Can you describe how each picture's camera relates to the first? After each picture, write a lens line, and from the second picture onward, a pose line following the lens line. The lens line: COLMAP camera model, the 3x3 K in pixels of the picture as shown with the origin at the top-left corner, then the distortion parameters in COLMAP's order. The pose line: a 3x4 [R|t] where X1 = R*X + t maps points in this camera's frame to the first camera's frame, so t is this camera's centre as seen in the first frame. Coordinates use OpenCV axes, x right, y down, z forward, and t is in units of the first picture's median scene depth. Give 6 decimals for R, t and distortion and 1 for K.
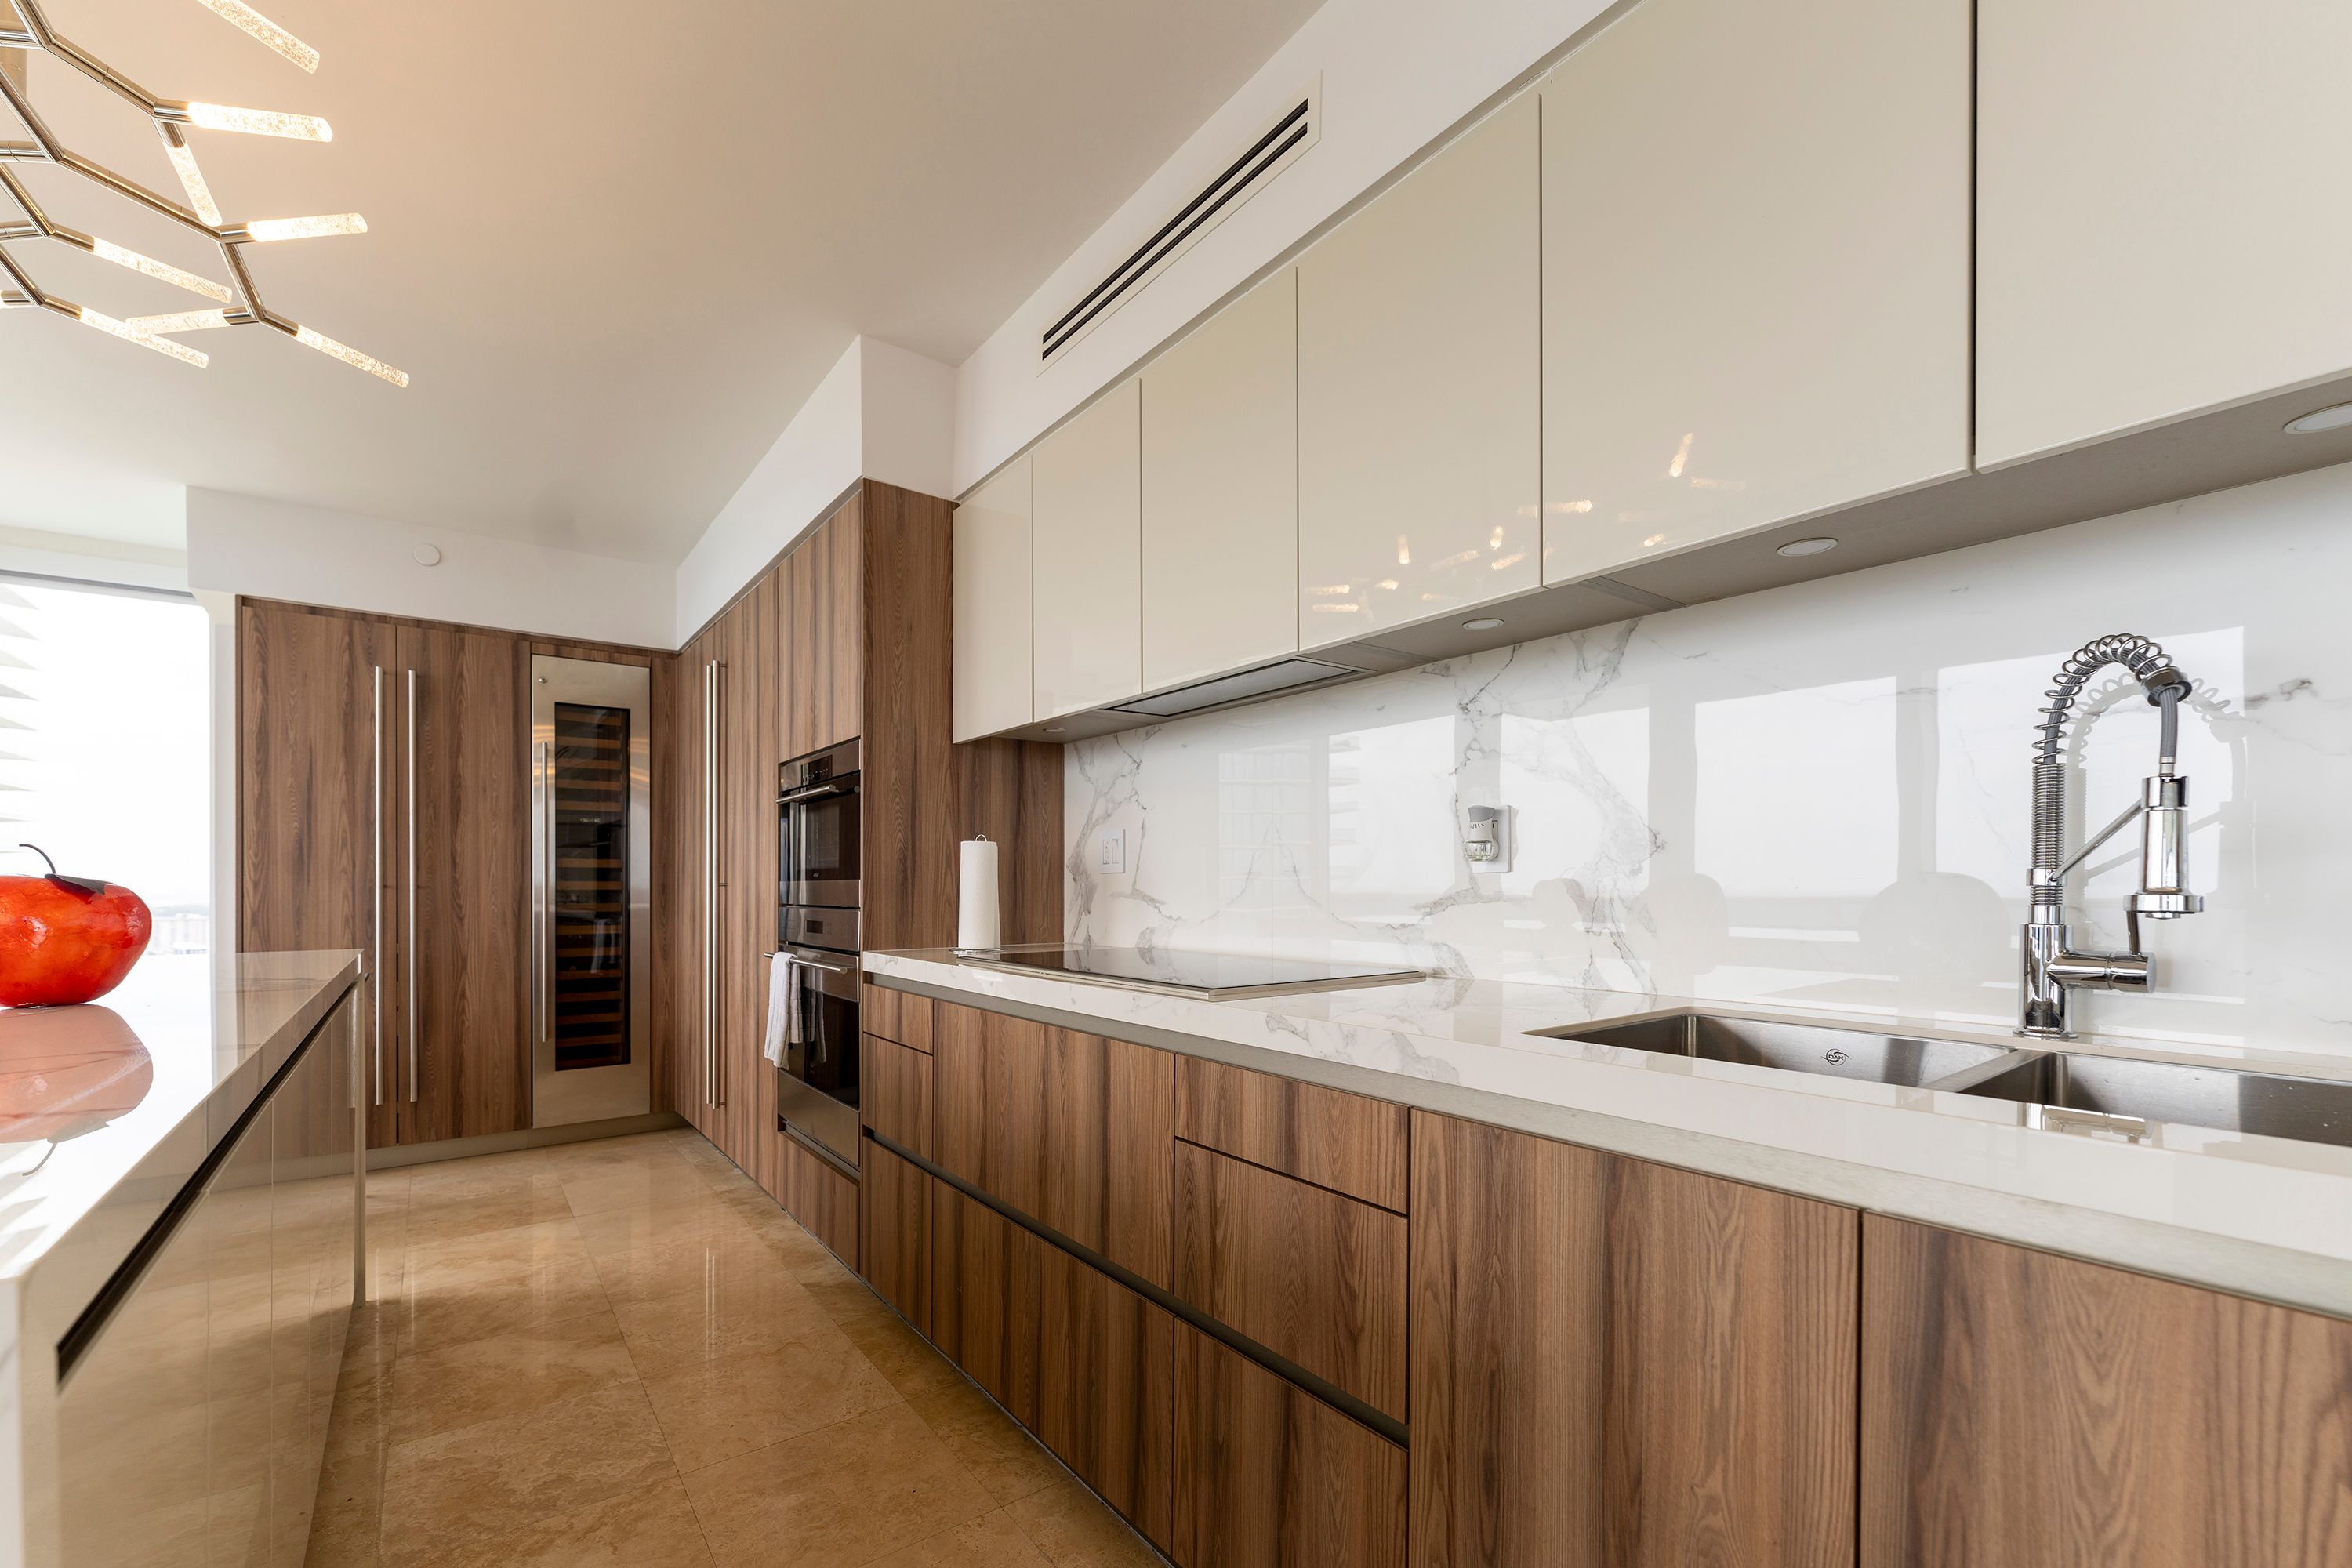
lens RADIAL K [[962.5, 0, 1150.0], [0, 962.5, 894.4], [0, 0, 1]] dist [0.000392, -0.000083]
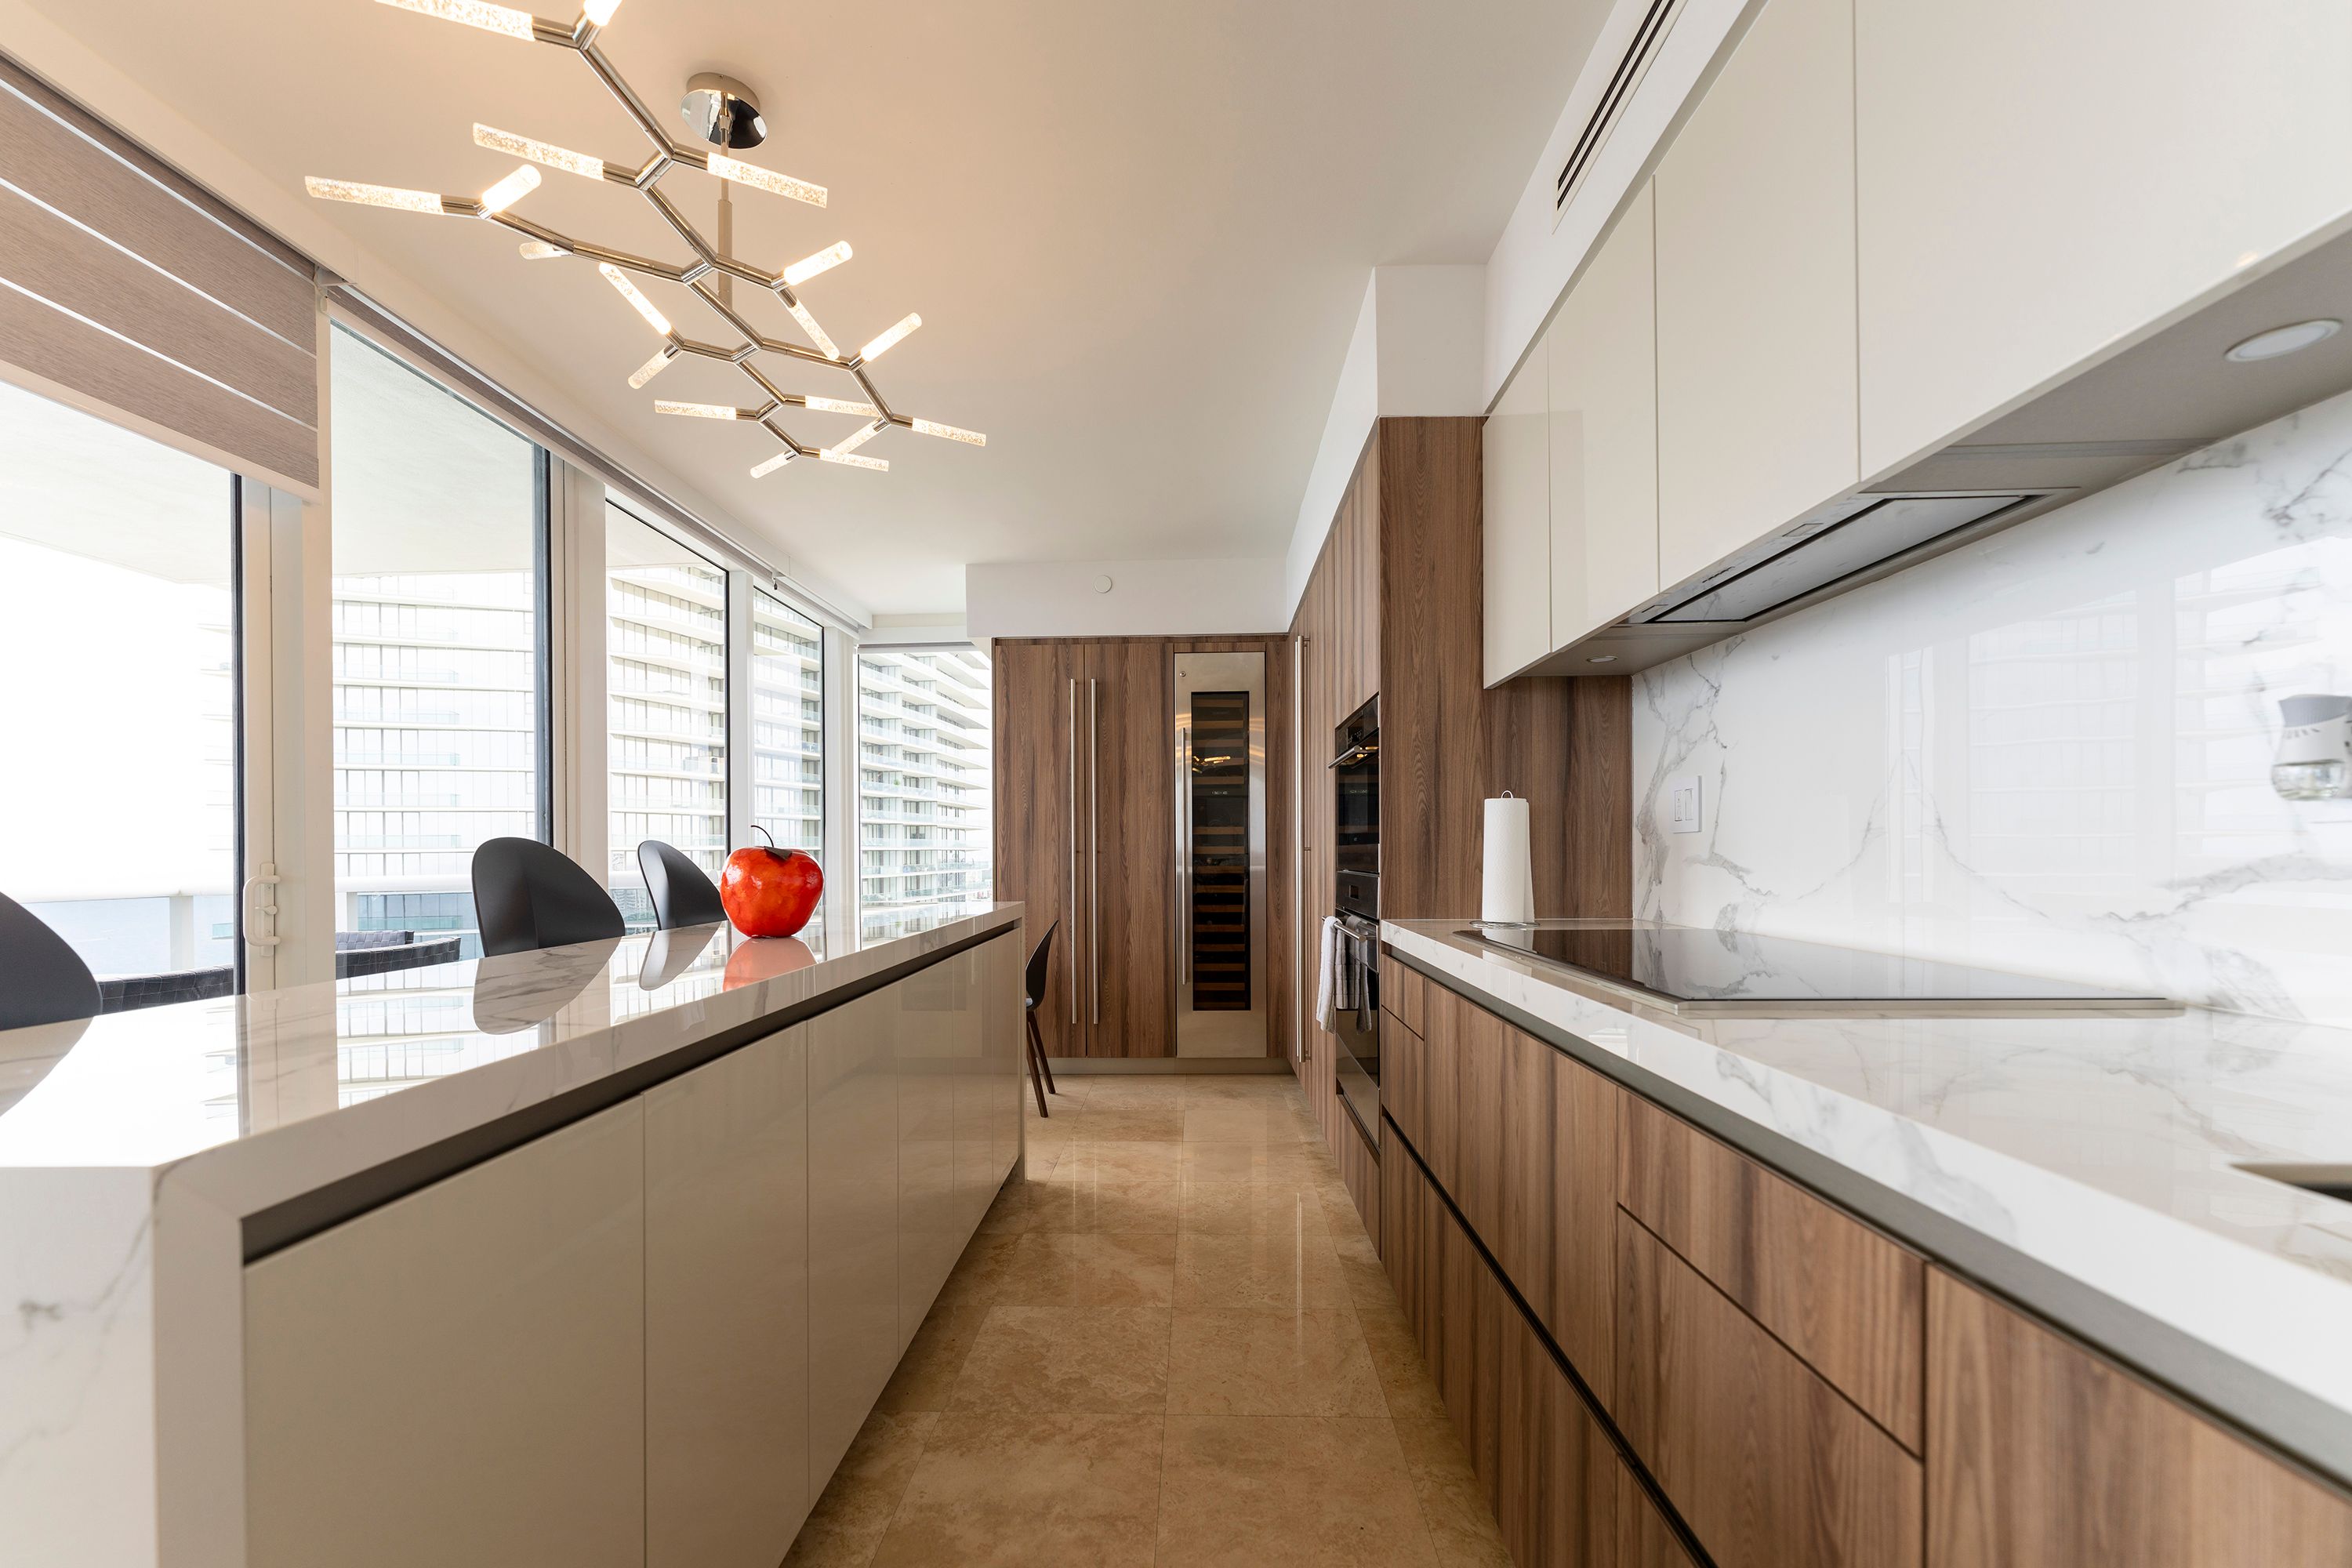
lens RADIAL K [[951.5, 0, 1176.9], [0, 951.5, 855.8], [0, 0, 1]] dist [0.002014, -0.000138]
pose [[0.787695, -0.000694, -0.616065, 0.114426], [-0.000020, 0.999999, -0.001151, -0.002407], [0.616066, 0.000919, 0.787694, 0.136608]]
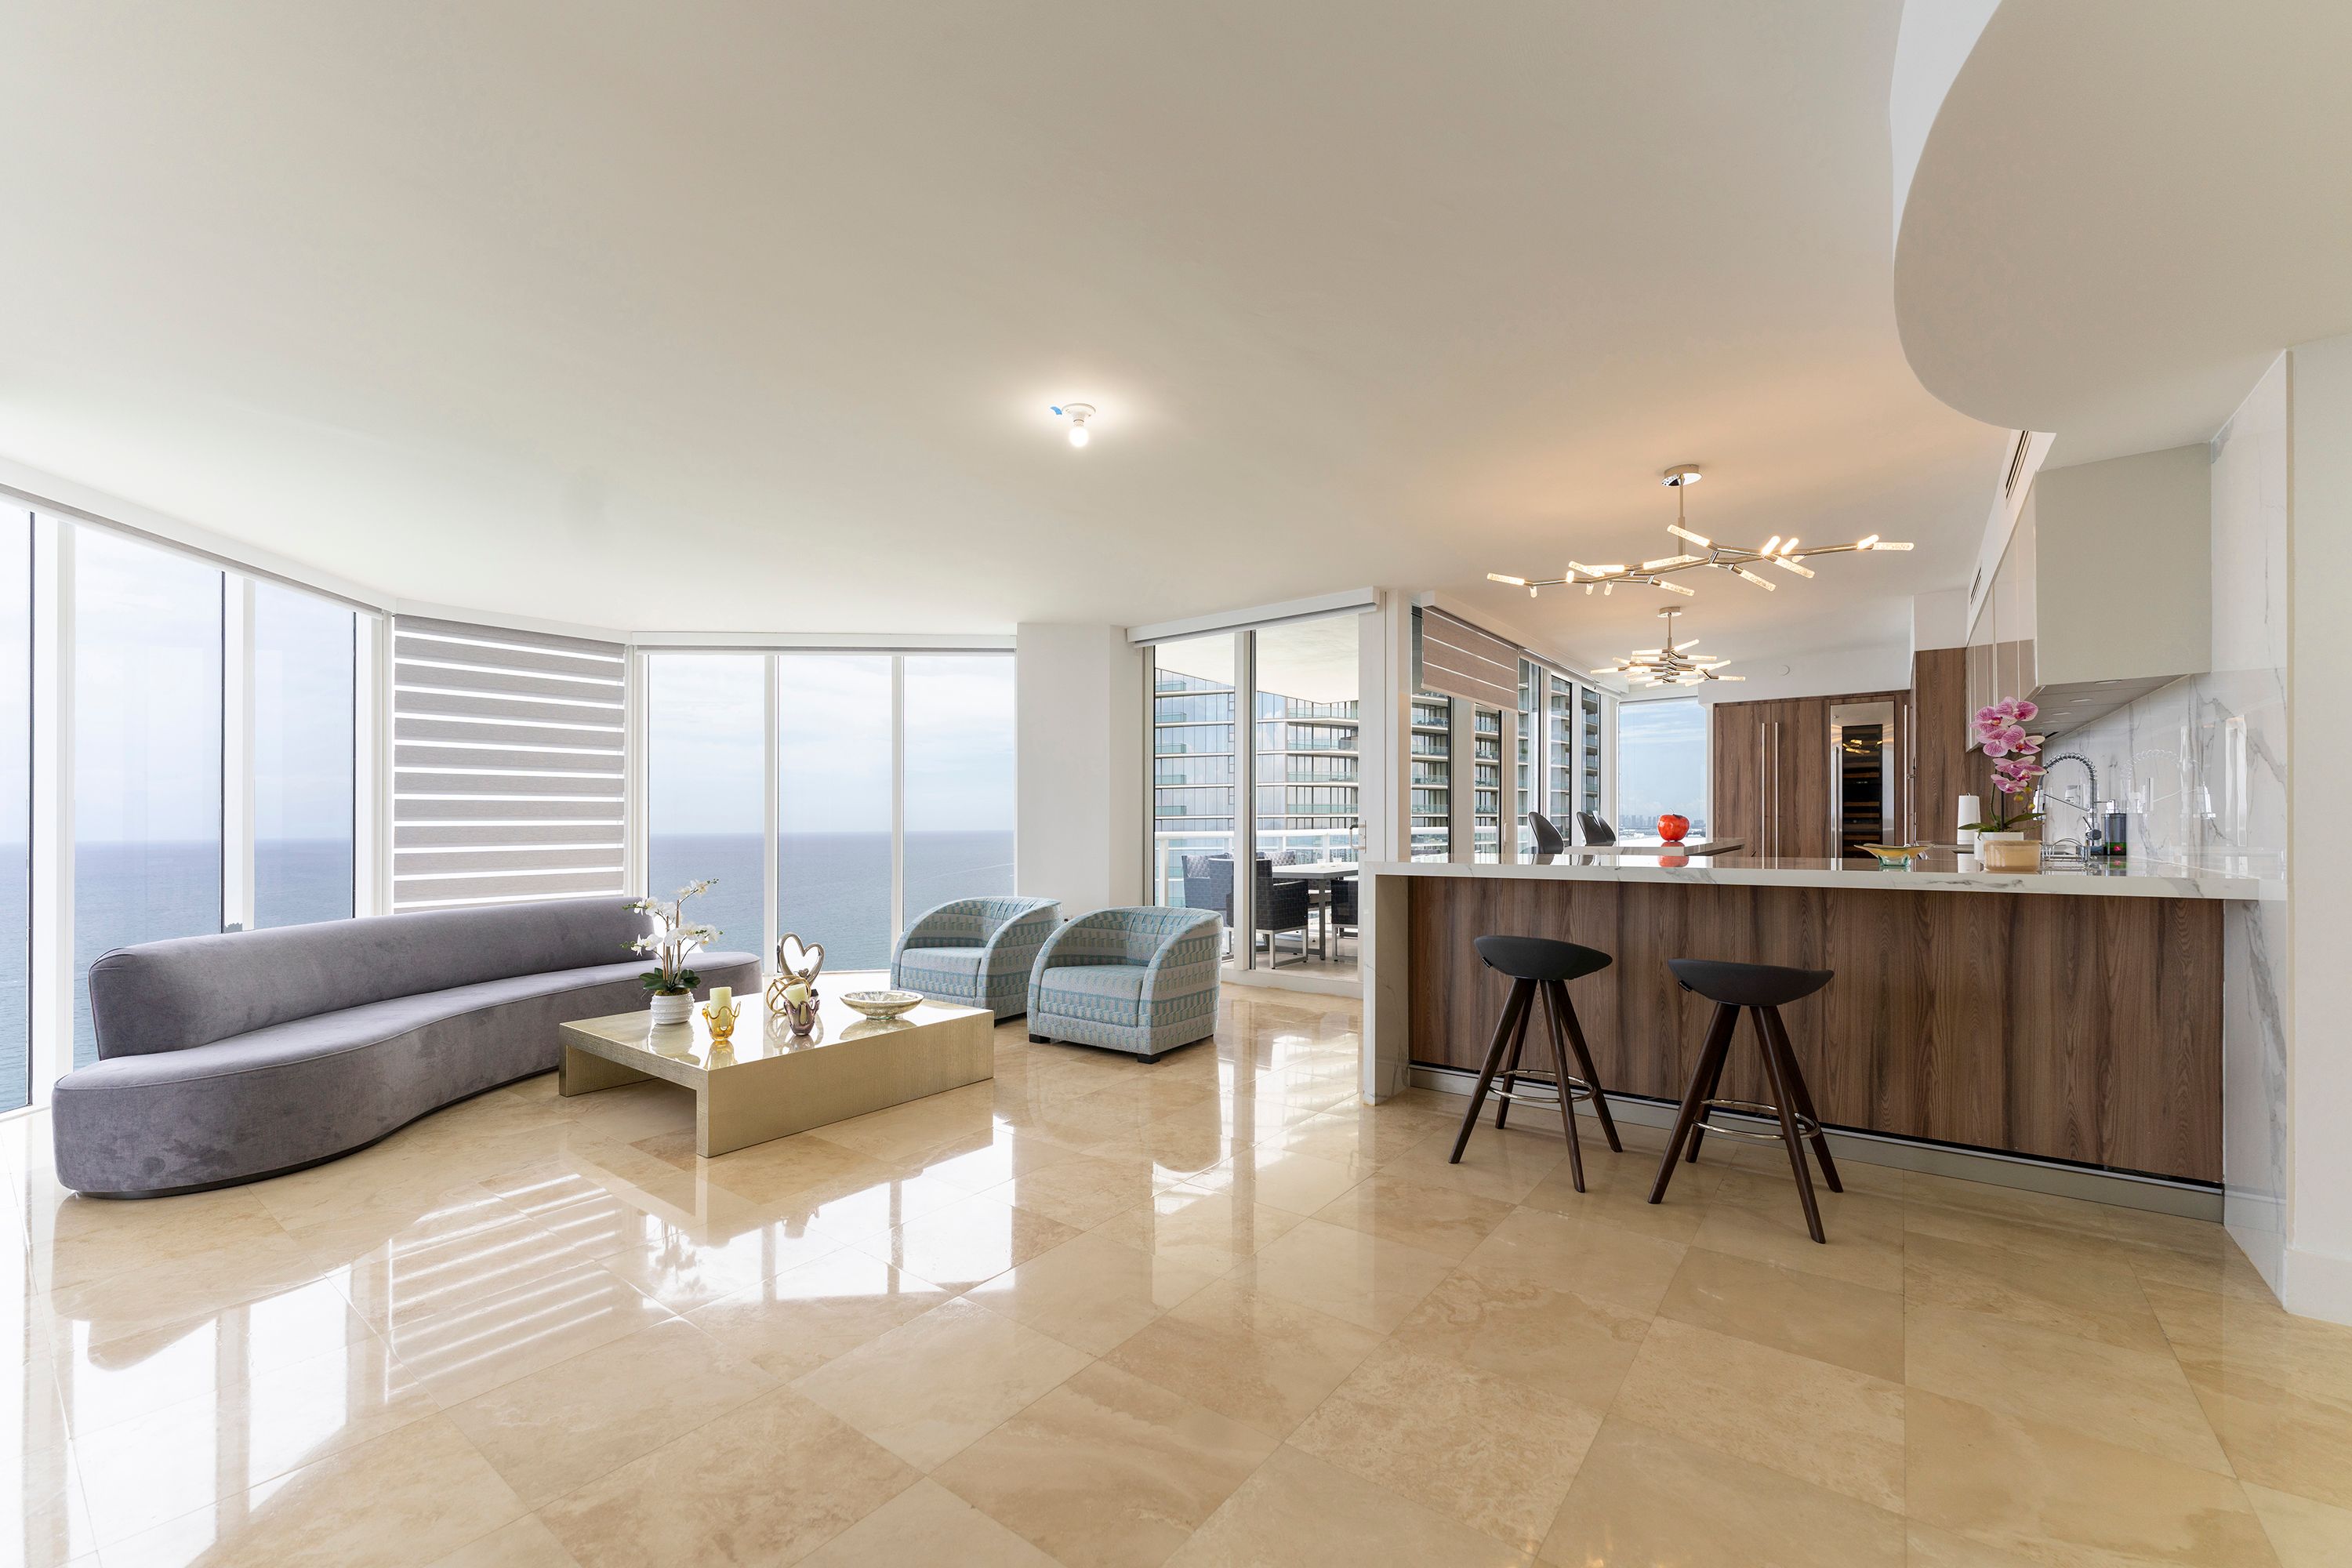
lens RADIAL K [[951.4, 0, 1173.0], [0, 951.4, 822.5], [0, 0, 1]] dist [0.000303, -0.000033]
pose [[0.275067, 0.000512, -0.961425, 1.474168], [-0.003515, 0.999994, -0.000473, 0.017598], [0.961419, 0.003509, 0.275067, -1.457772]]
